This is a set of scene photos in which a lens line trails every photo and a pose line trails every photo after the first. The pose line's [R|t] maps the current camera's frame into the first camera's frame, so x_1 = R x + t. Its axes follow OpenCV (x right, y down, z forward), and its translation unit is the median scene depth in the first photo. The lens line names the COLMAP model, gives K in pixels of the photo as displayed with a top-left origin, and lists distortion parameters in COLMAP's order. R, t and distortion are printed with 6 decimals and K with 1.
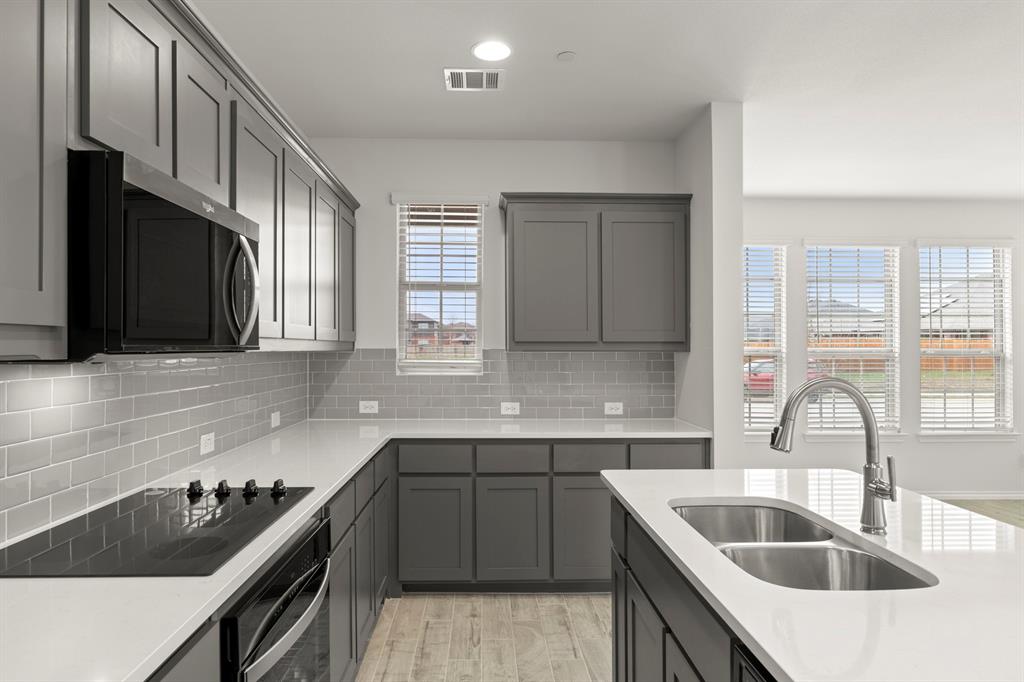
lens RADIAL K [[622.4, 0, 510.8], [0, 622.4, 338.4], [0, 0, 1]] dist [-0.022394, -0.001516]
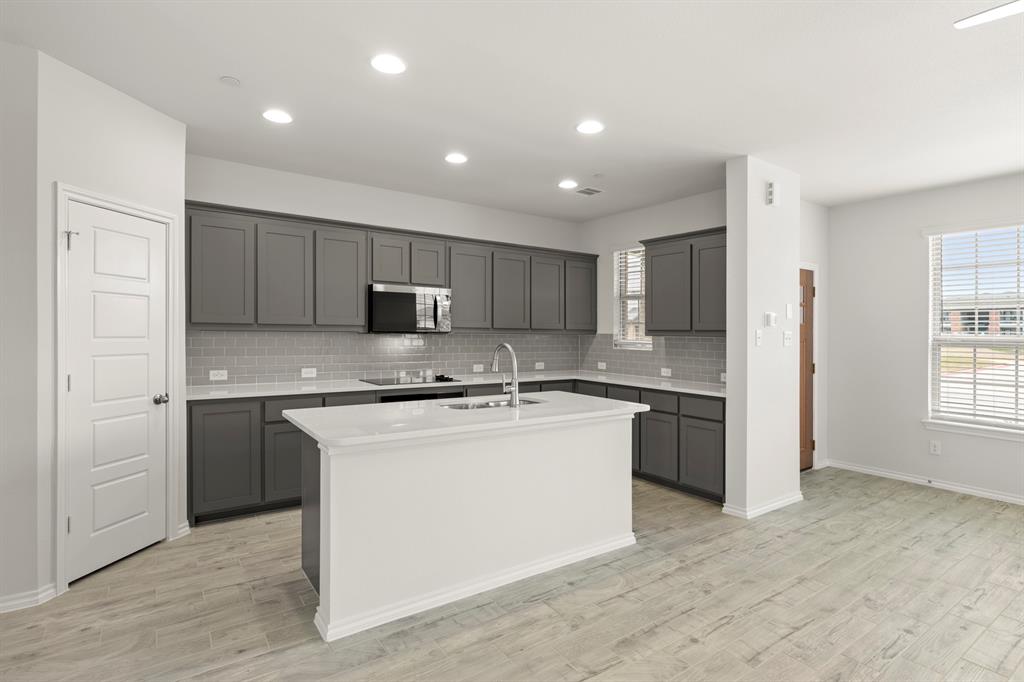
lens RADIAL K [[523.5, 0, 512.9], [0, 523.5, 336.2], [0, 0, 1]] dist [-0.002715, 0.000260]
pose [[0.537976, 0.011311, -0.842884, 0.924486], [0.006237, 0.999829, 0.017398, -0.004672], [0.842937, -0.014617, 0.537814, -0.046976]]
